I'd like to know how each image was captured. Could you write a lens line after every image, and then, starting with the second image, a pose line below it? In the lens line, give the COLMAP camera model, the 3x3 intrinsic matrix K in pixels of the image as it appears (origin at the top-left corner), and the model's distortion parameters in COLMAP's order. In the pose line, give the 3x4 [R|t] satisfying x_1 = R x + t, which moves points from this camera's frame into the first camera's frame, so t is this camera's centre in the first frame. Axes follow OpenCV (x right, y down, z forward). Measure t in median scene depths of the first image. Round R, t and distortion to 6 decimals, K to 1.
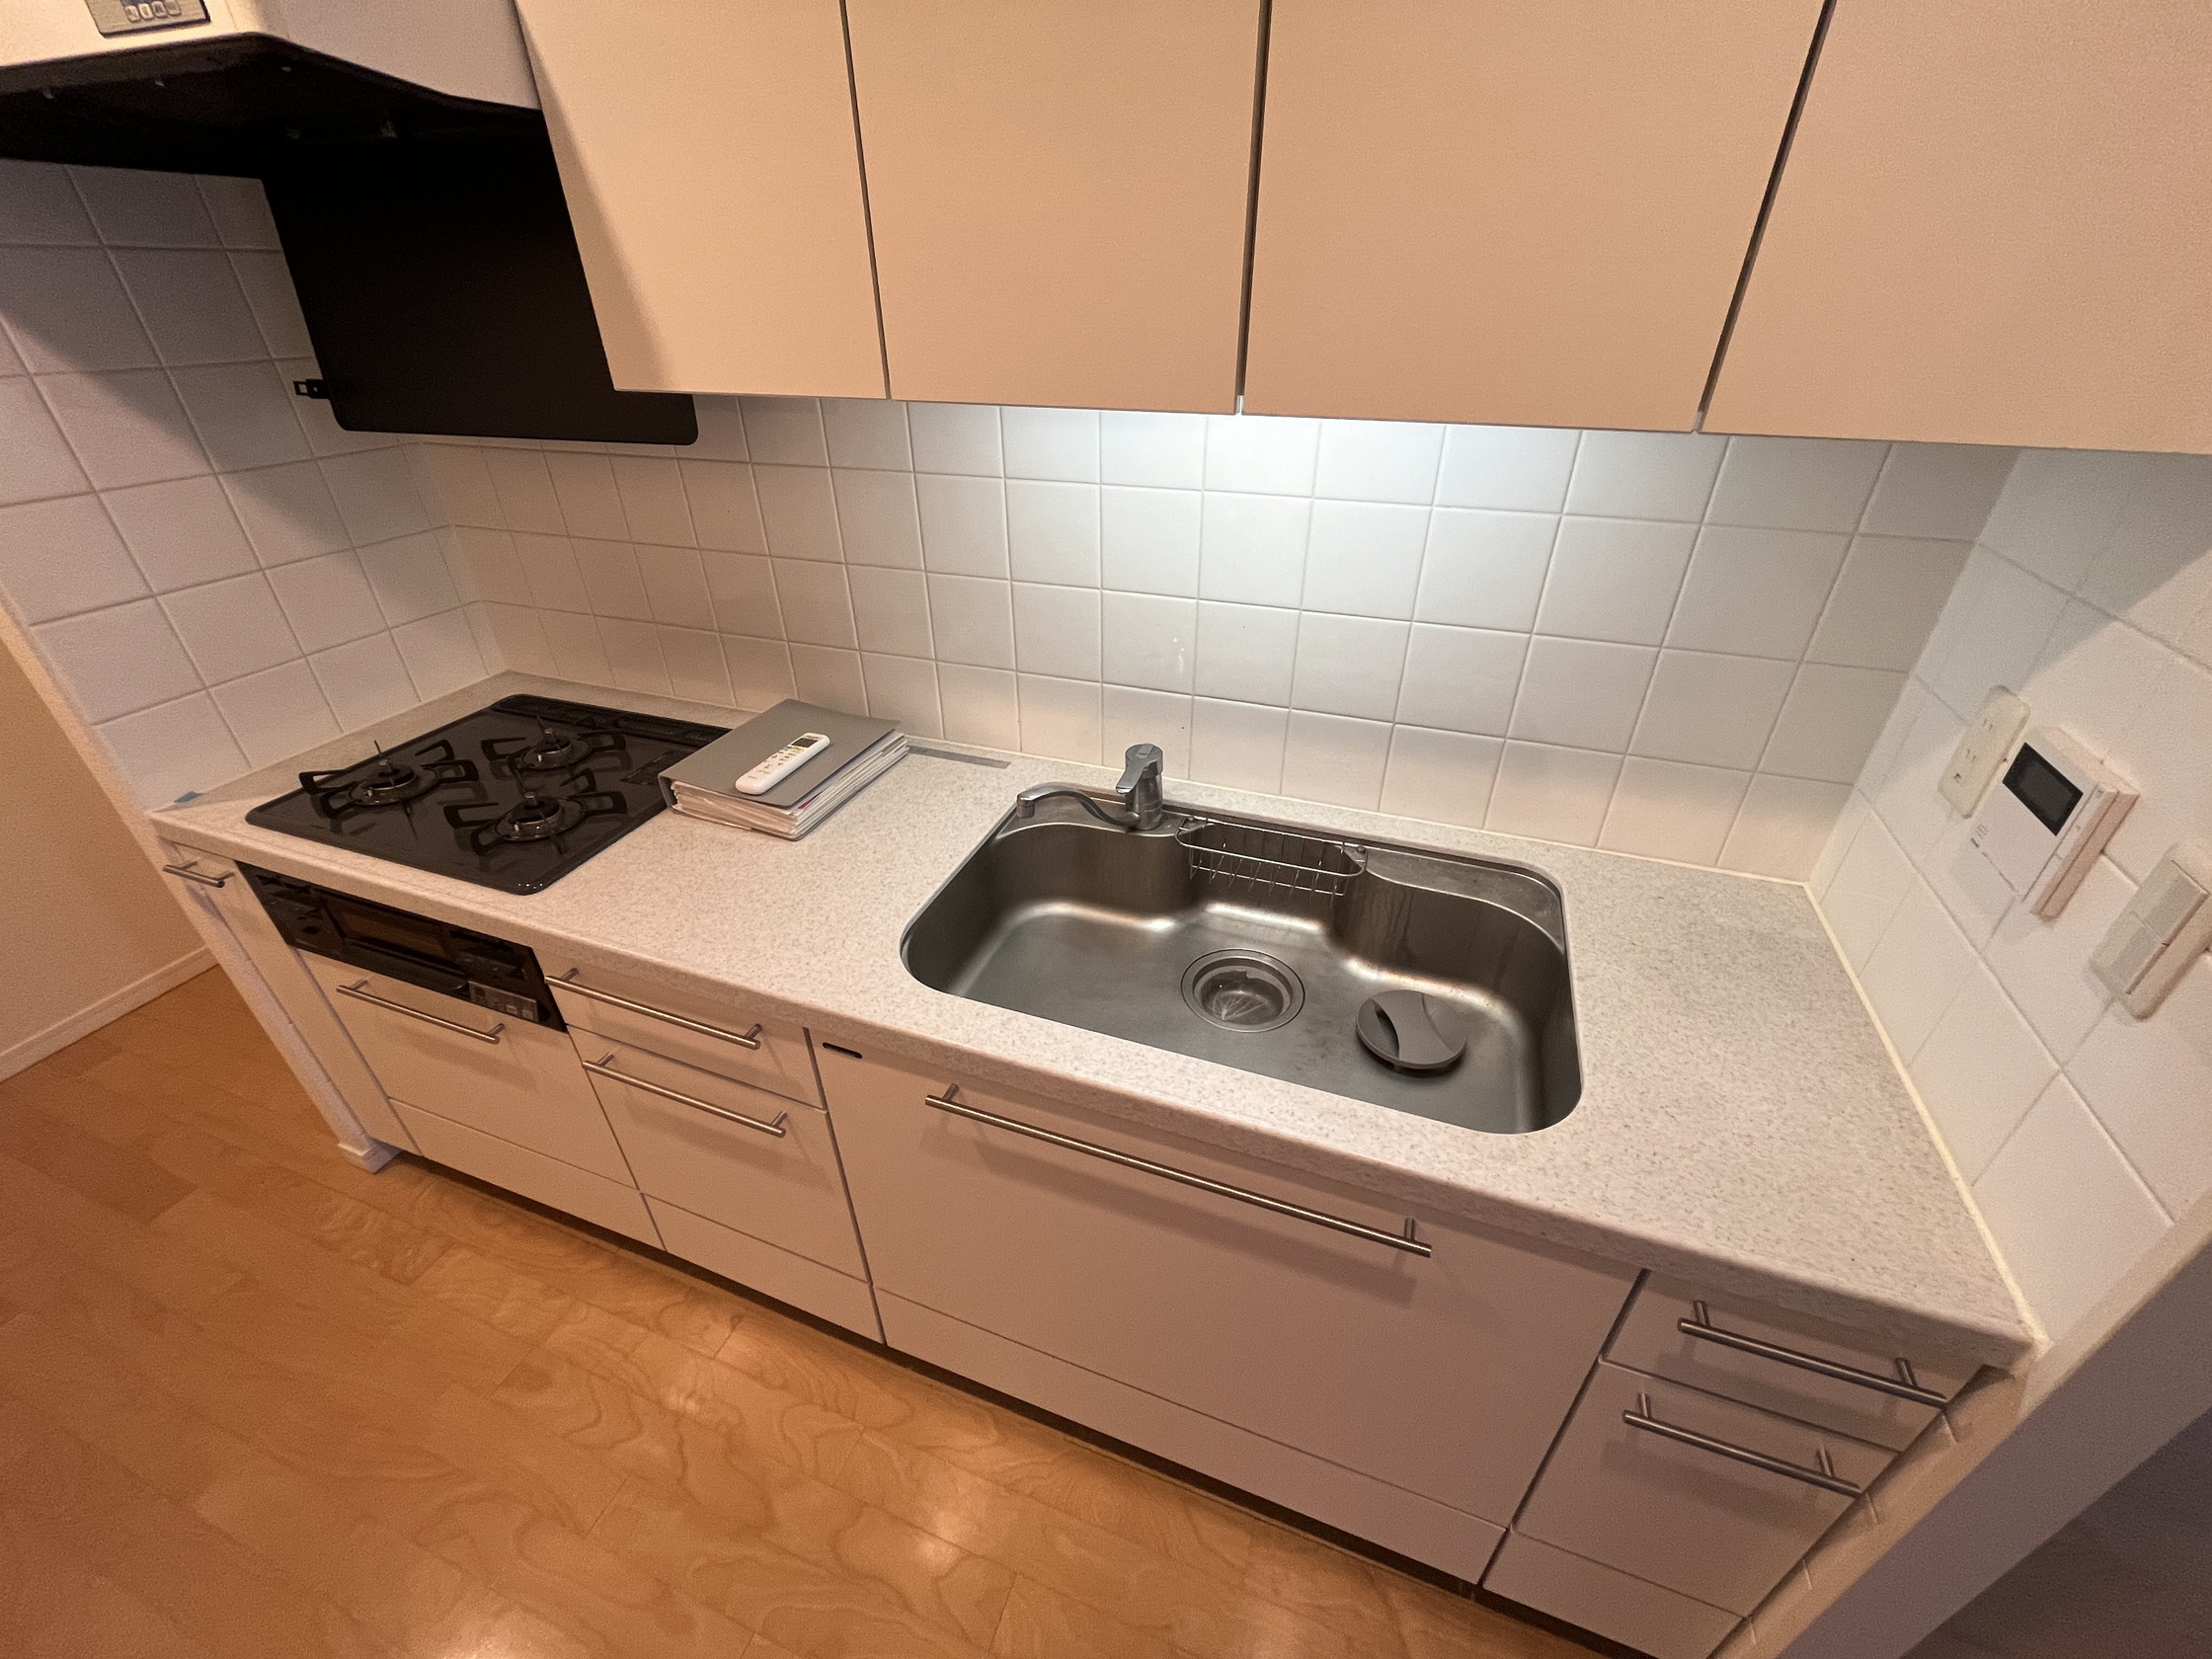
lens RADIAL K [[896.1, 0, 1108.4], [0, 896.1, 826.2], [0, 0, 1]] dist [-0.001199, -0.001095]
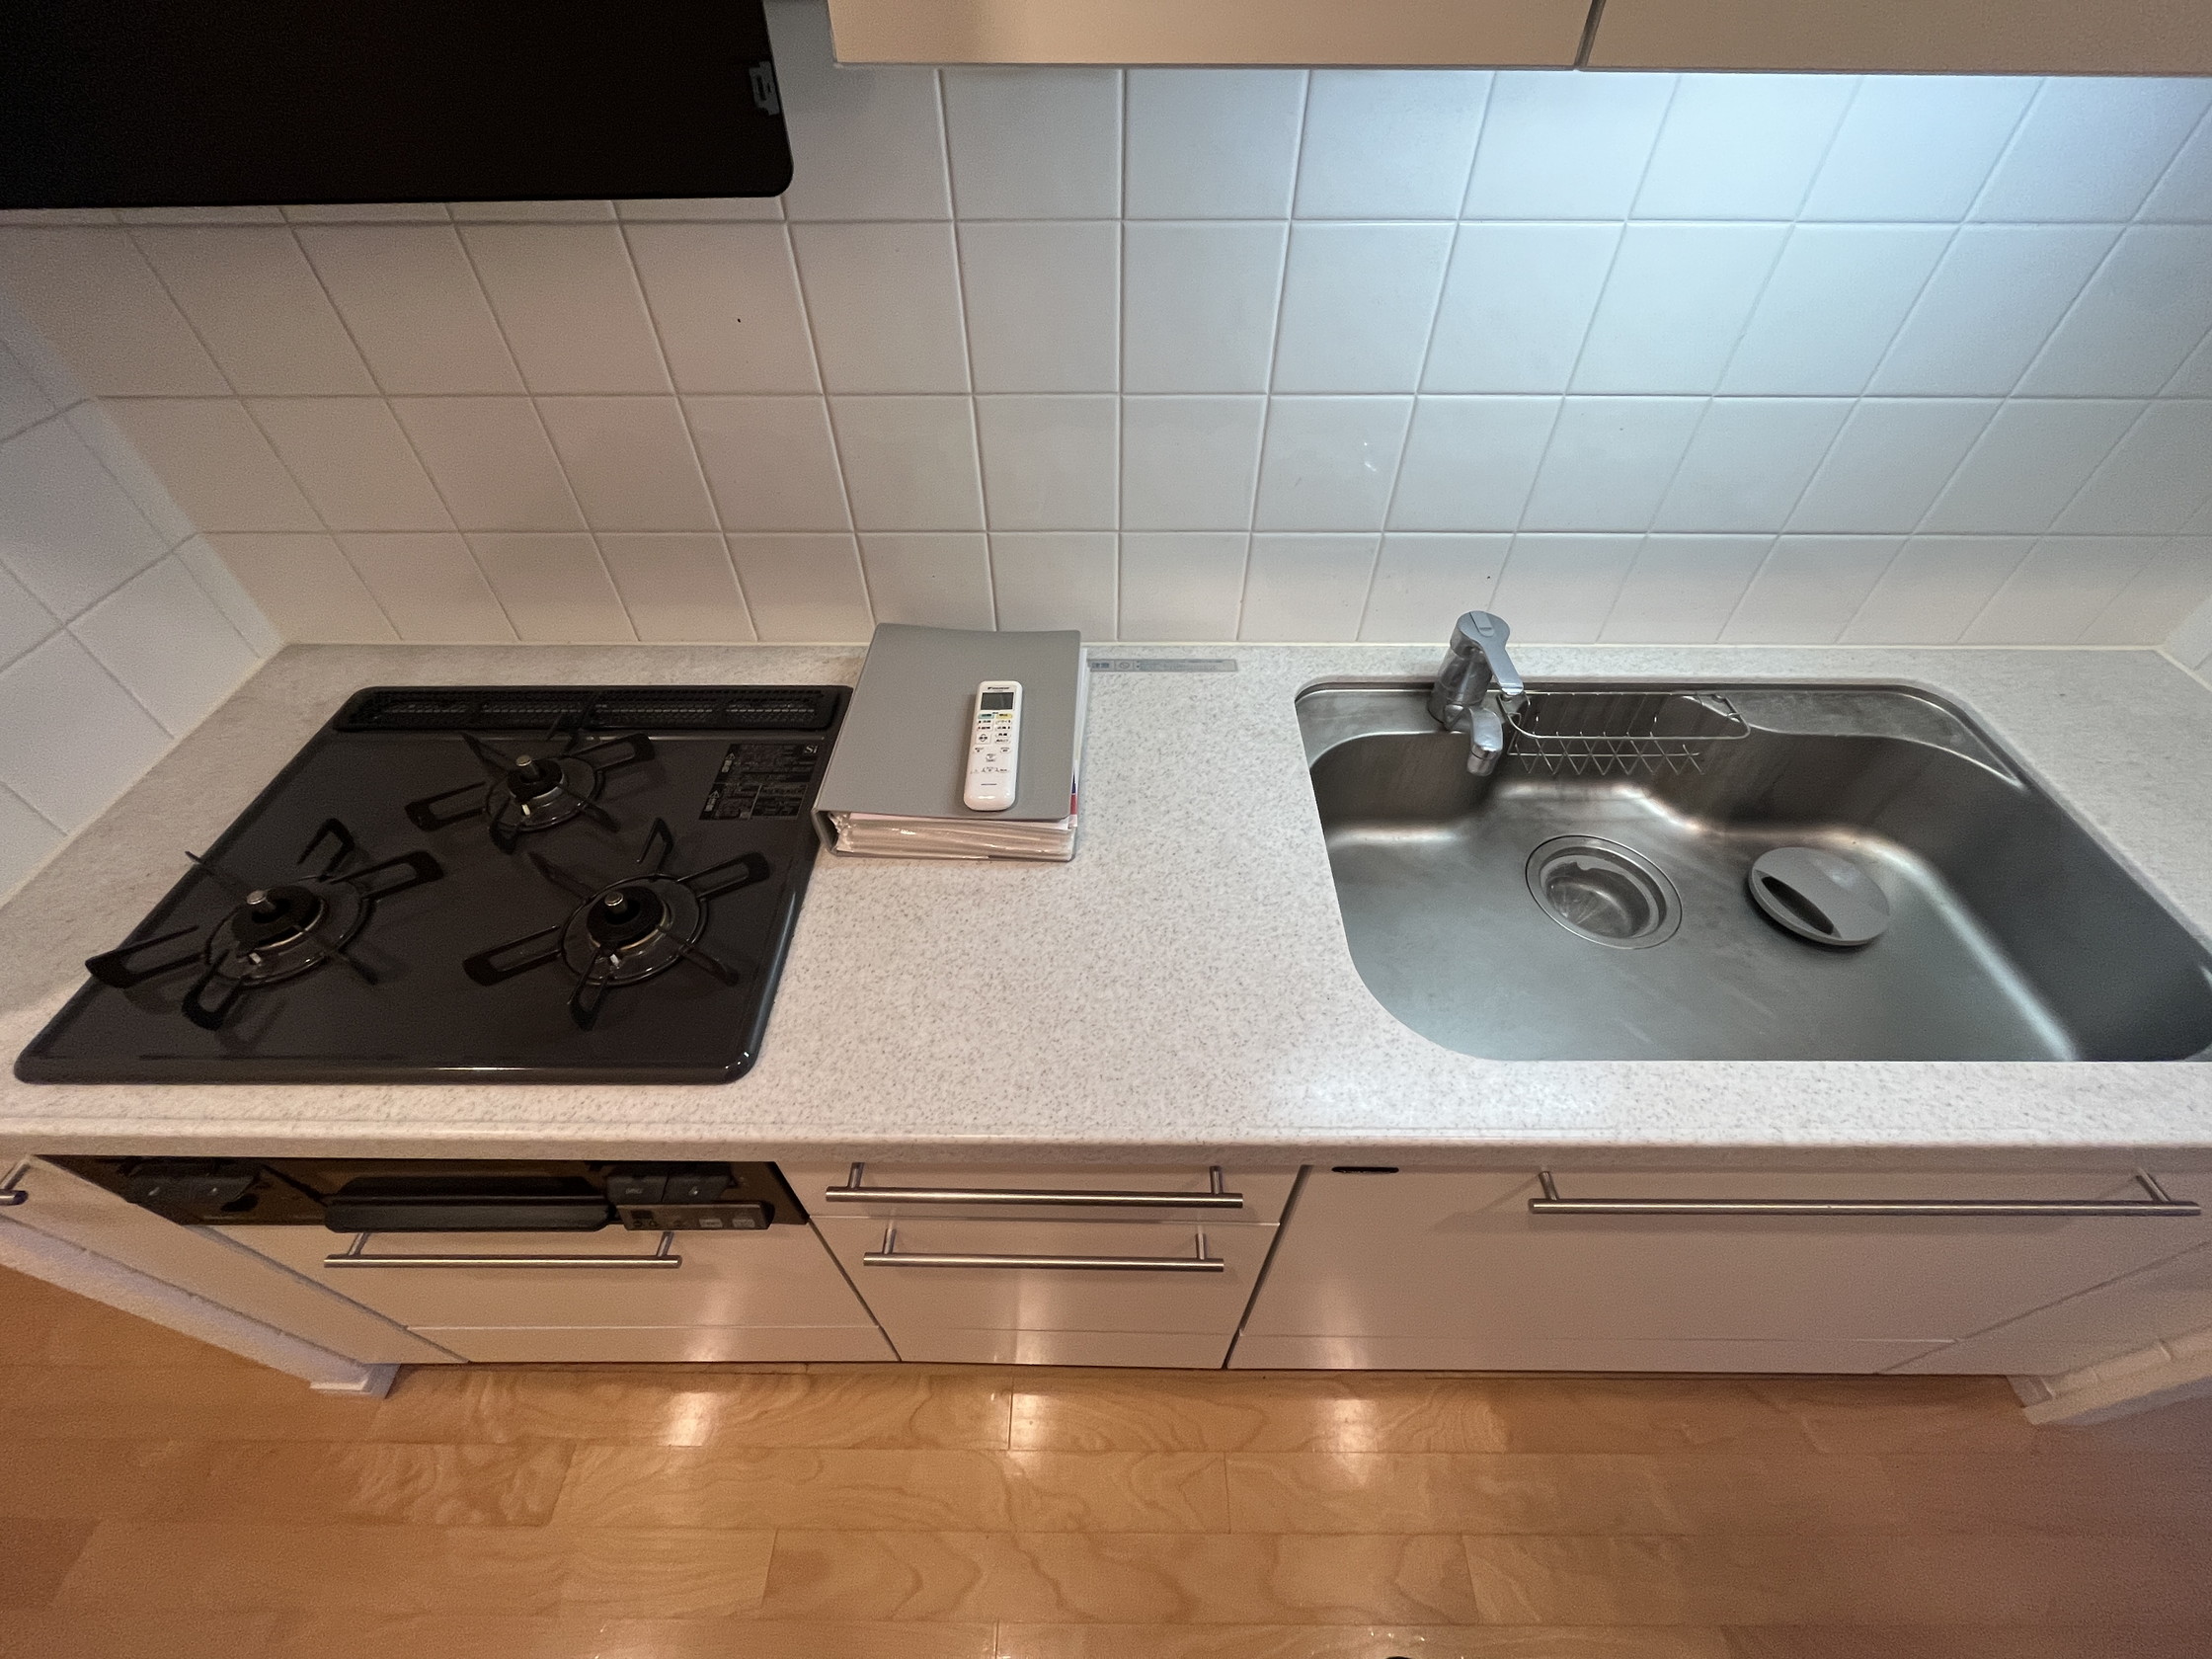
lens RADIAL K [[896.1, 0, 1104.6], [0, 896.1, 834.9], [0, 0, 1]] dist [-0.001199, -0.001095]
pose [[0.940547, -0.242383, 0.237952, -0.458440], [0.171886, 0.943878, 0.282045, -0.176142], [-0.292961, -0.224376, 0.929424, 0.365439]]
